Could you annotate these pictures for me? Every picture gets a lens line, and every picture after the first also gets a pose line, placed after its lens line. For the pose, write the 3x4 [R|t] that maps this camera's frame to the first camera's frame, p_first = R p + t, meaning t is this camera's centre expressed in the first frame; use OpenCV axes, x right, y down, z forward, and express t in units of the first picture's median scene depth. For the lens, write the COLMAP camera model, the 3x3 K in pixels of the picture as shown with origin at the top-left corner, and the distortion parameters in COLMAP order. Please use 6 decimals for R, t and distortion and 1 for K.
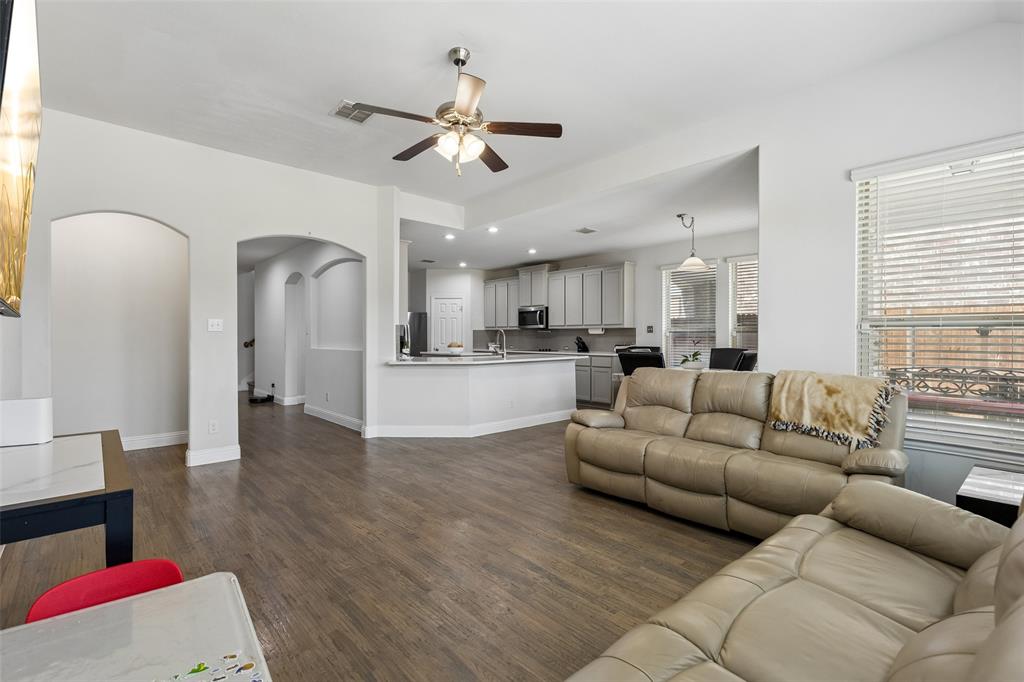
lens RADIAL K [[463.6, 0, 512.0], [0, 463.6, 341.0], [0, 0, 1]] dist [0.002516, 0.000299]
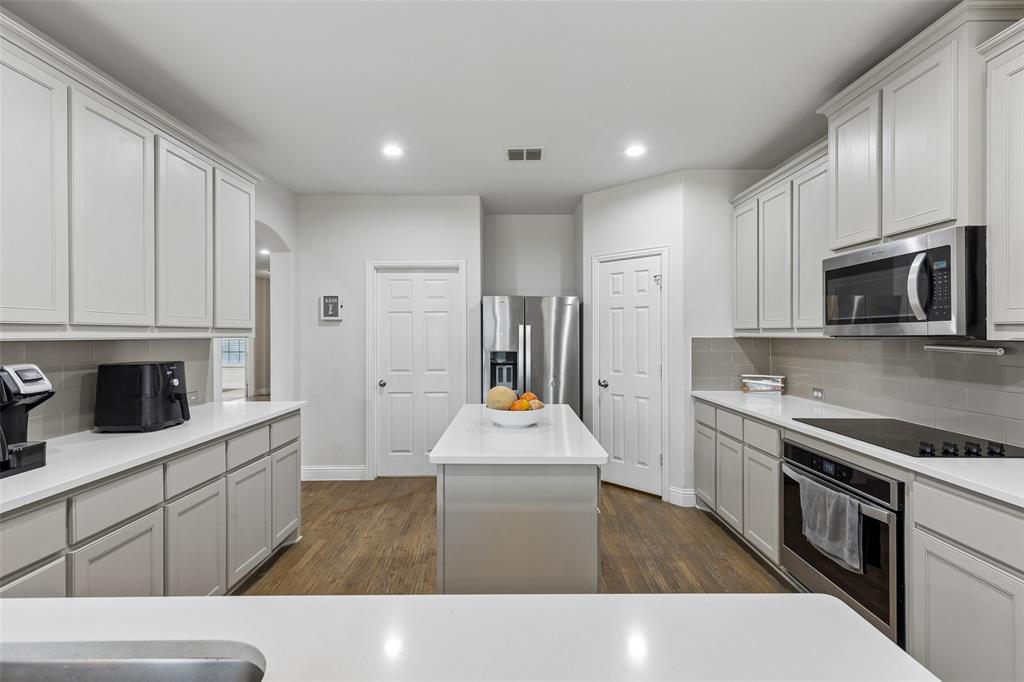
lens RADIAL K [[463.6, 0, 512.0], [0, 463.6, 341.0], [0, 0, 1]] dist [0.002516, 0.000299]
pose [[0.734141, 0.009028, -0.678937, 0.061815], [-0.004050, 0.999952, 0.008917, -0.025663], [0.678985, -0.003797, 0.734142, 0.683178]]
